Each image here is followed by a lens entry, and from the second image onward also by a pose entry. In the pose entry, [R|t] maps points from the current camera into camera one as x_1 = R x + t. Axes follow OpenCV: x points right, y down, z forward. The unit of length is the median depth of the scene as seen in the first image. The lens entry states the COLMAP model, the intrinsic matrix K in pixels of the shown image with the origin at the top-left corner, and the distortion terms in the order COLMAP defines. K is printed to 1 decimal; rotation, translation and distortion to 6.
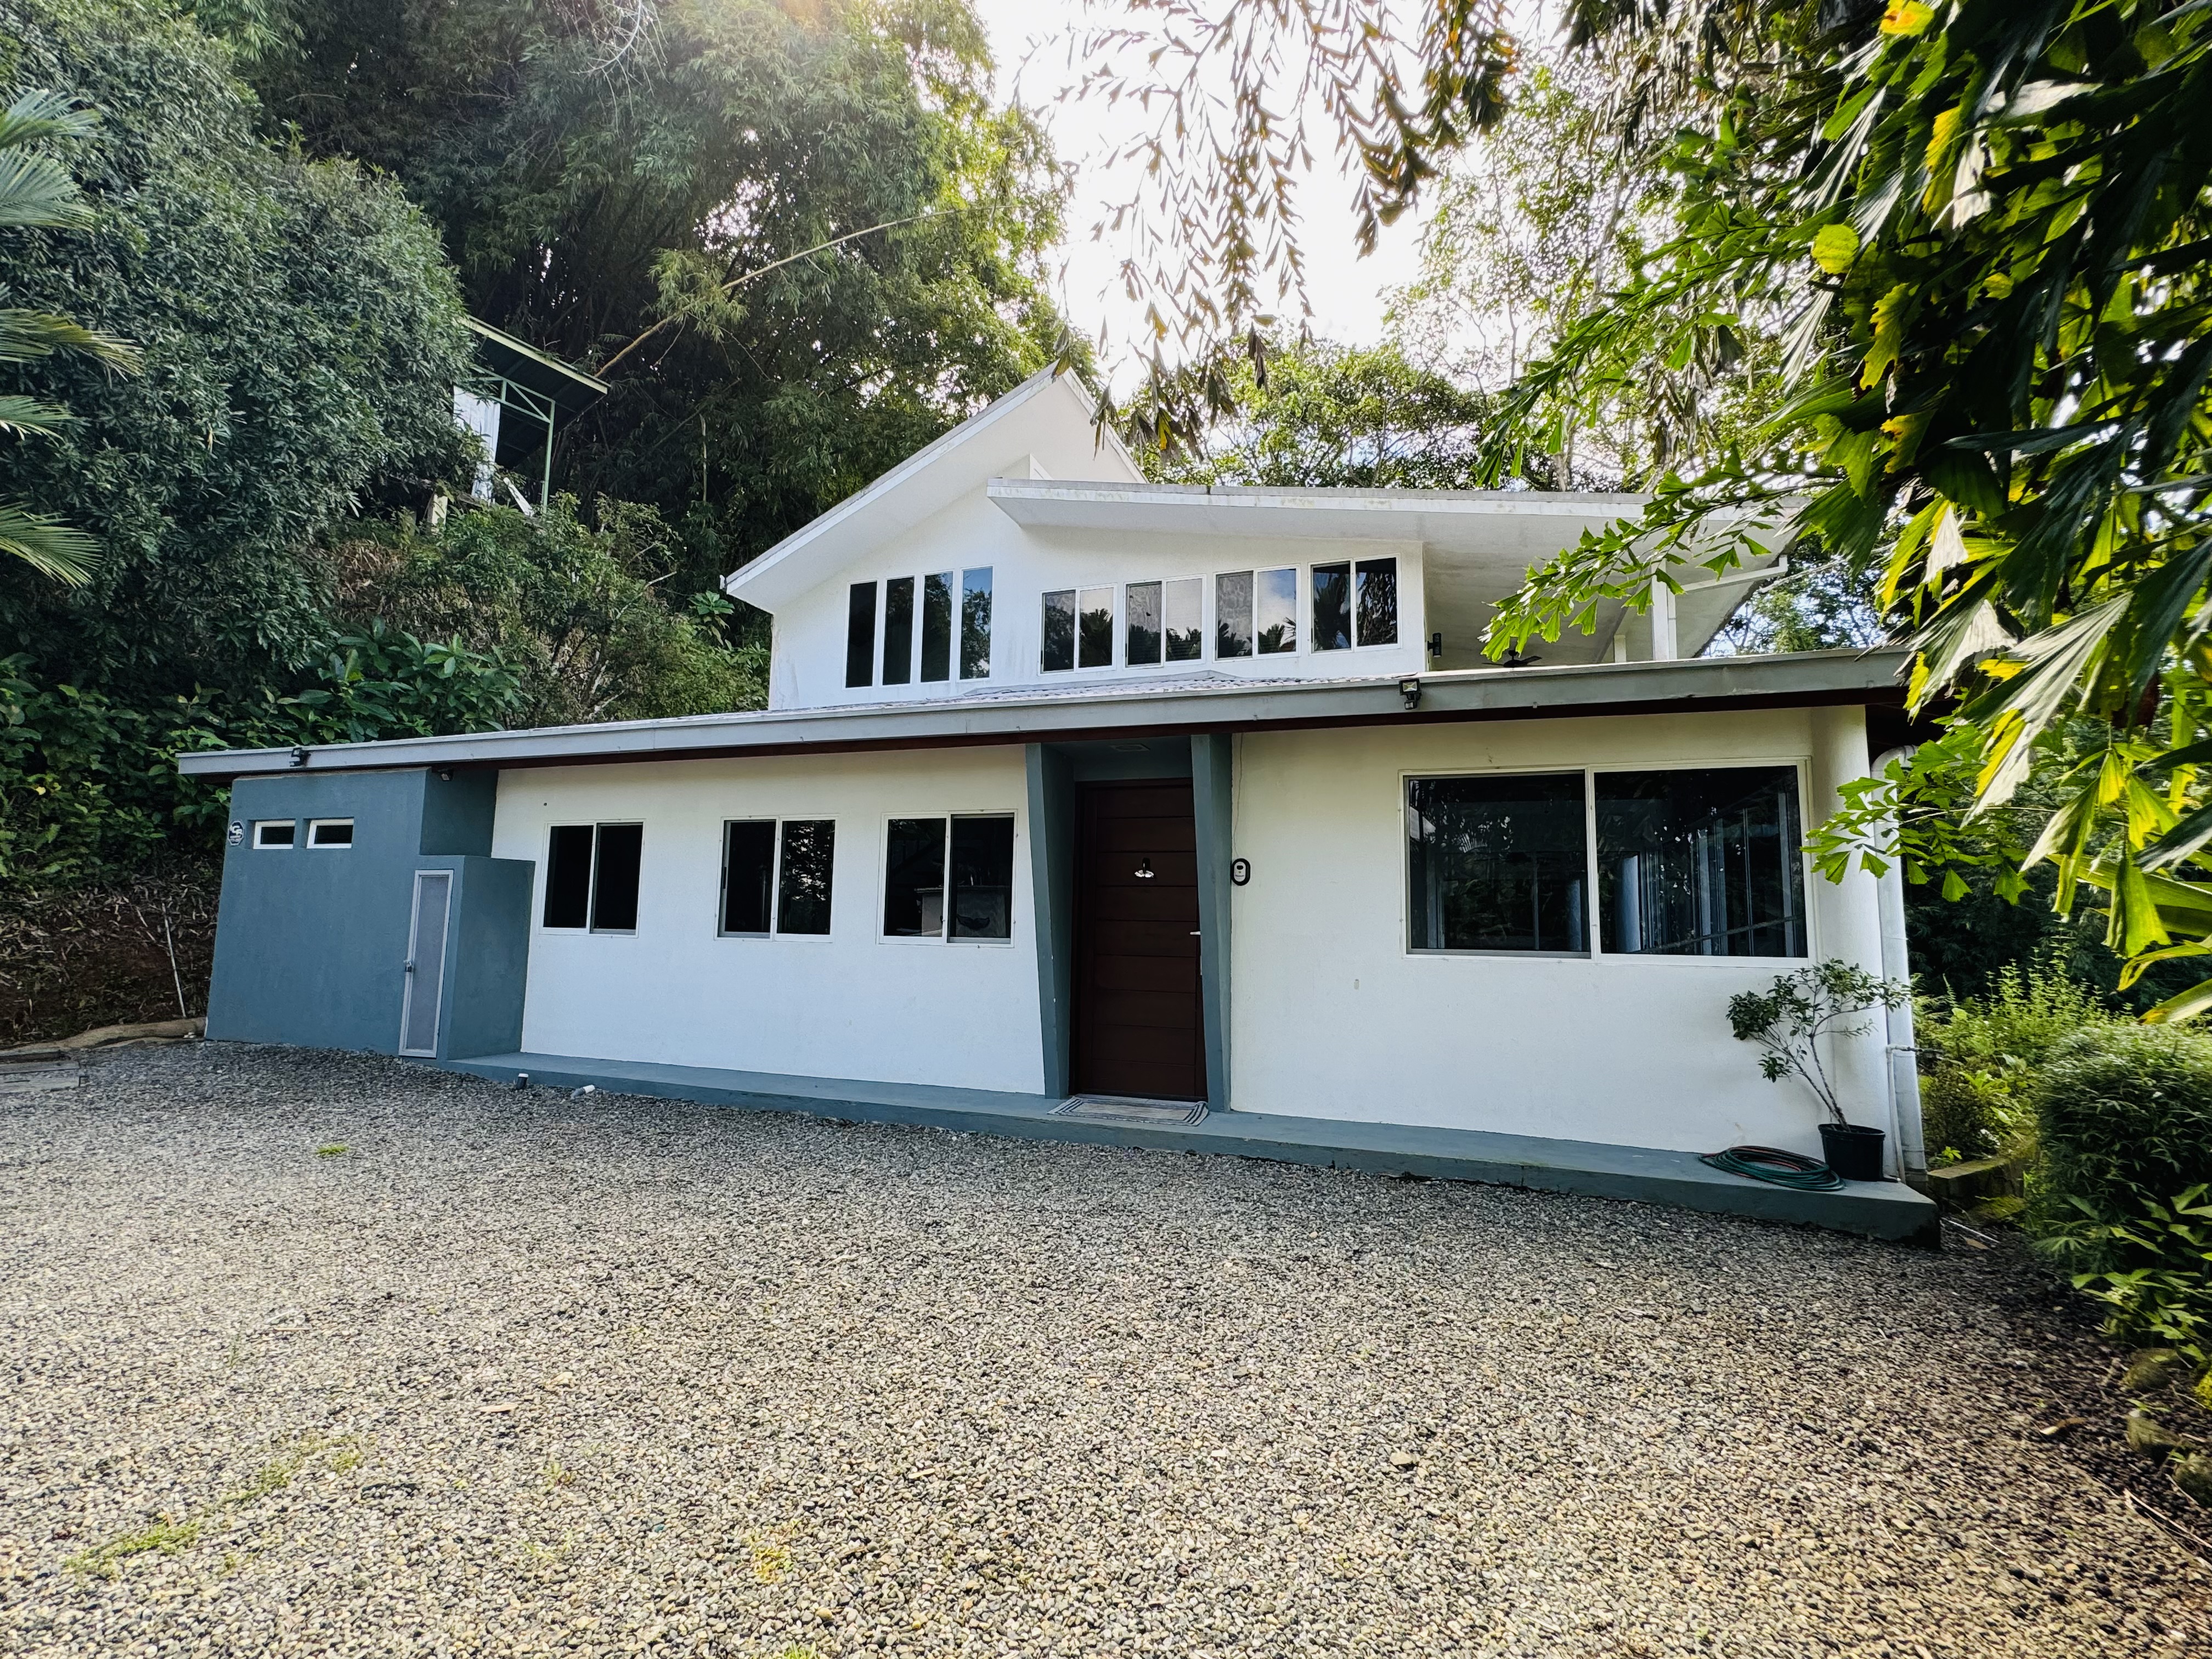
lens RADIAL K [[989.6, 0, 1106.0], [0, 989.6, 829.5], [0, 0, 1]] dist [-0.001241, -0.000009]
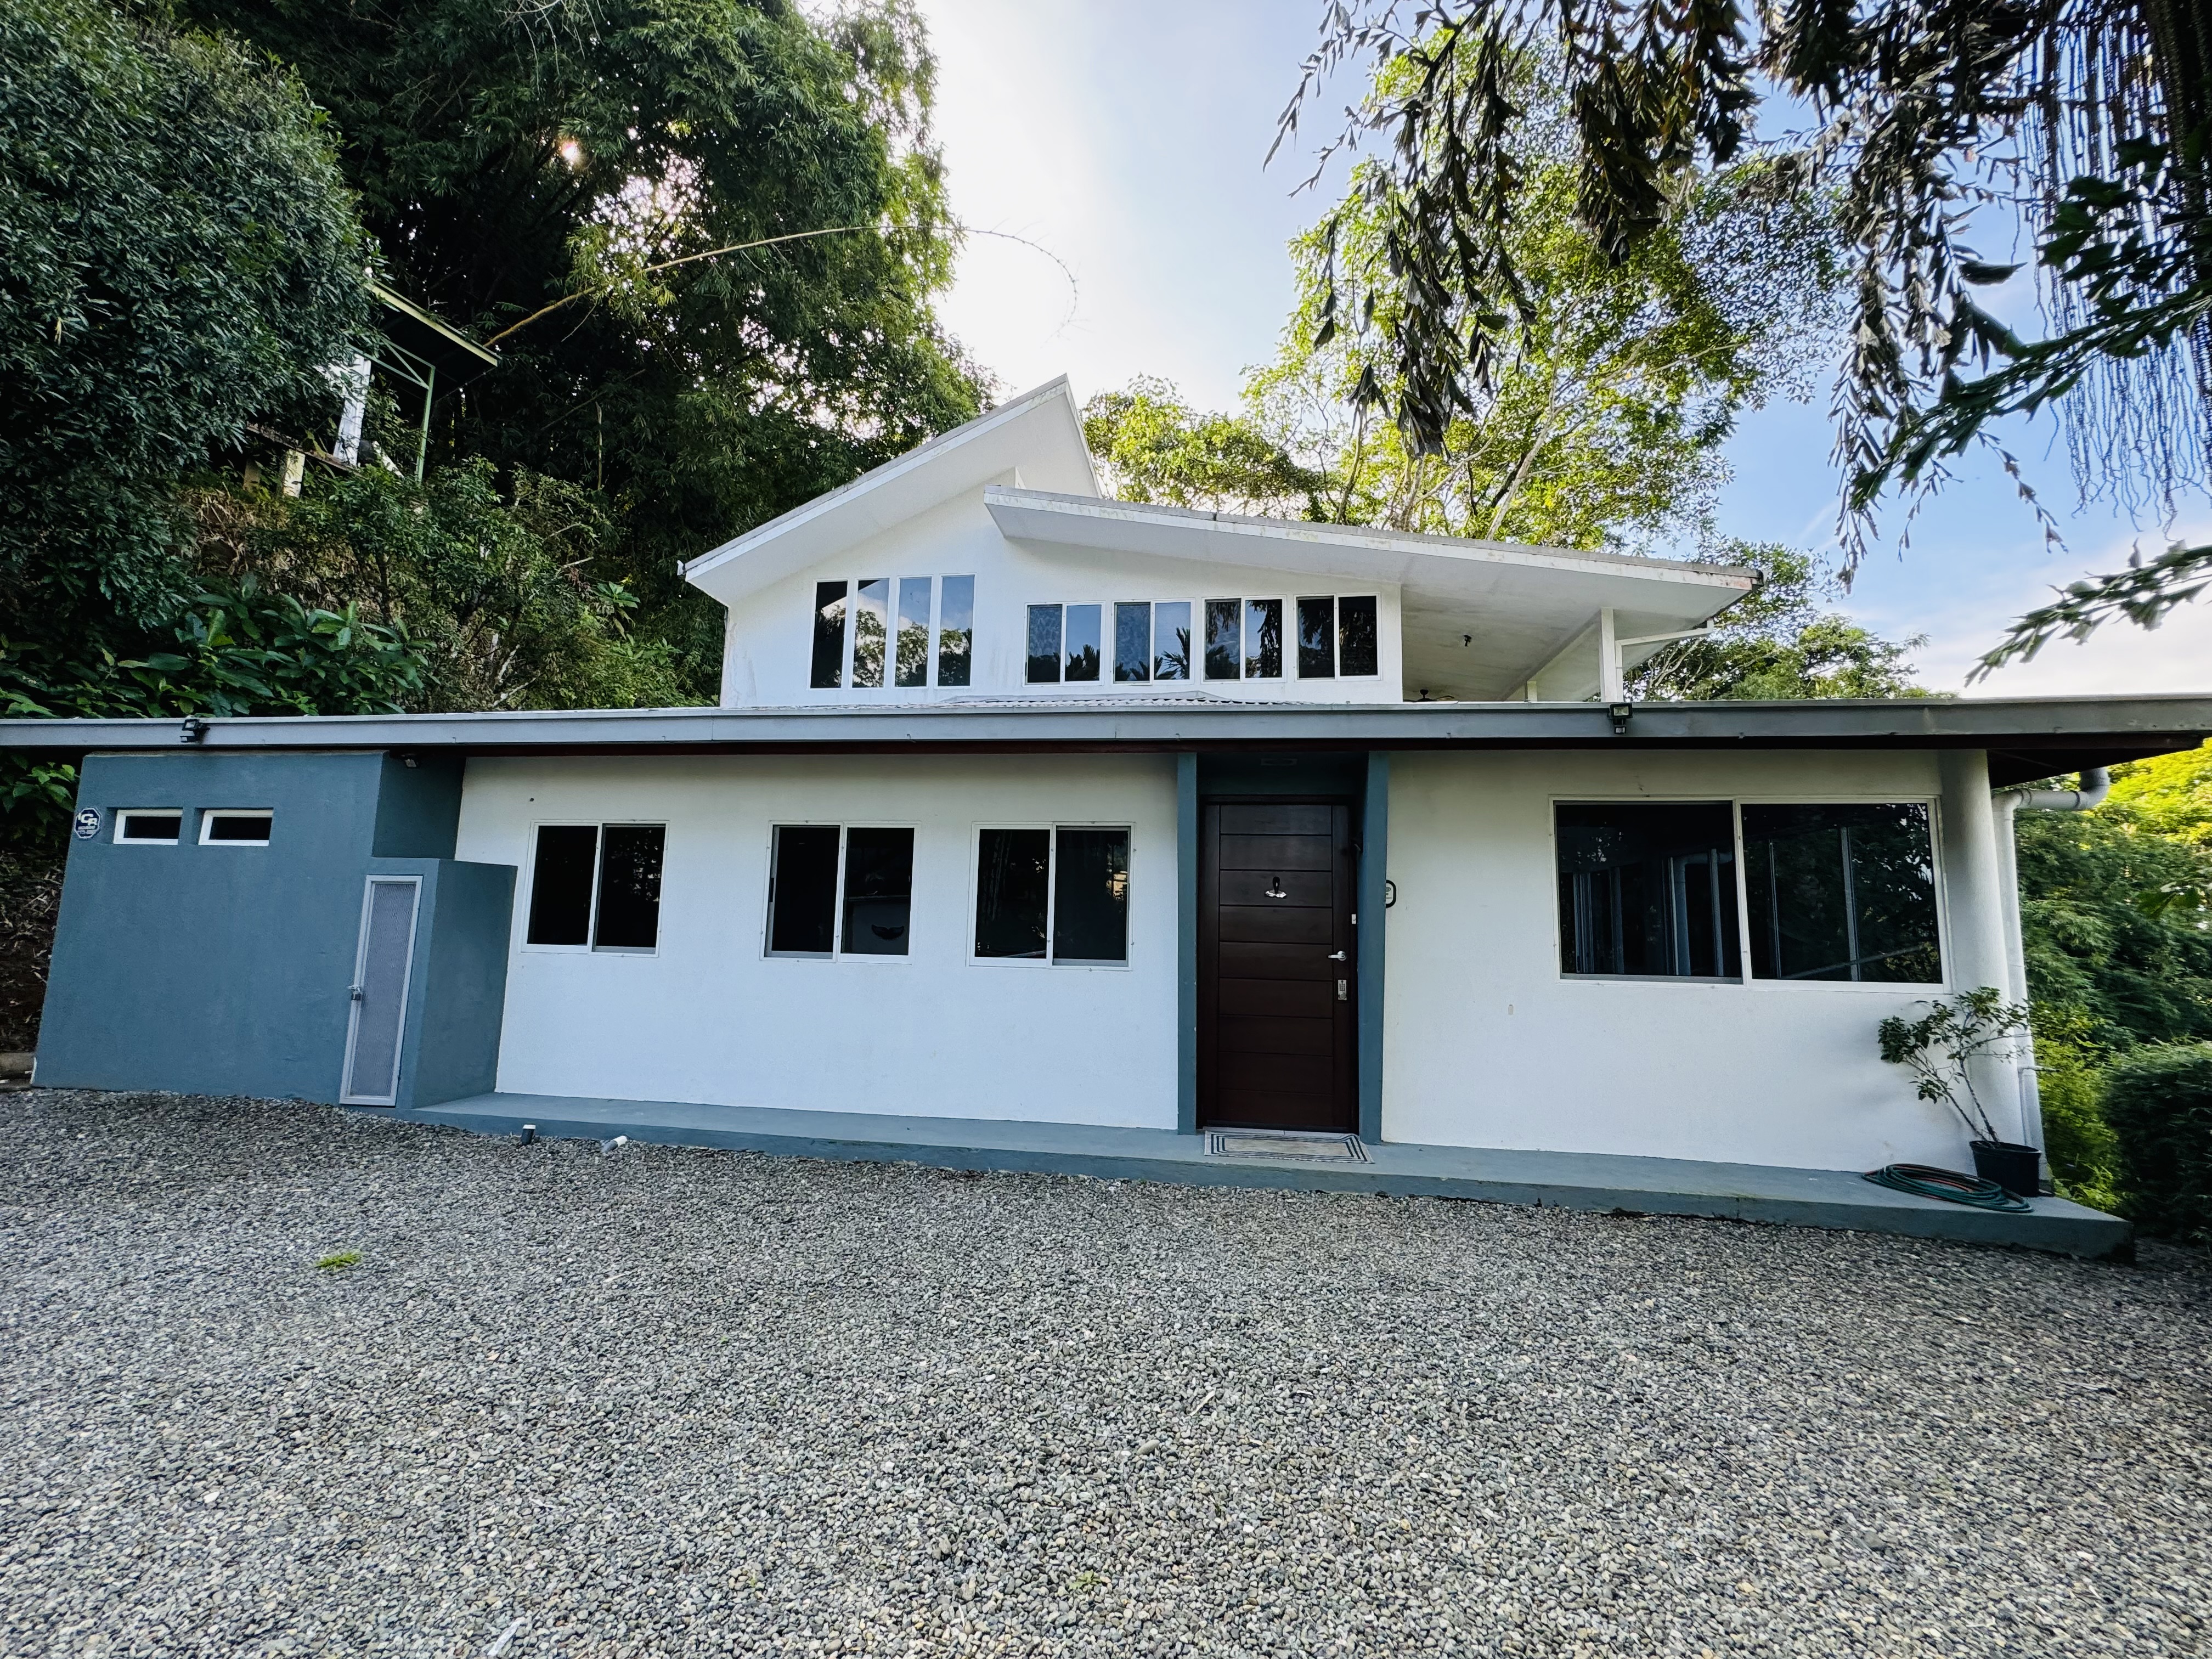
lens RADIAL K [[883.8, 0, 1106.0], [0, 883.8, 829.5], [0, 0, 1]] dist [-0.002513, 0.000455]
pose [[0.979710, 0.025961, 0.198733, -0.239194], [-0.024011, 0.999637, -0.012217, -0.002392], [-0.198978, 0.007198, 0.979978, 0.157709]]
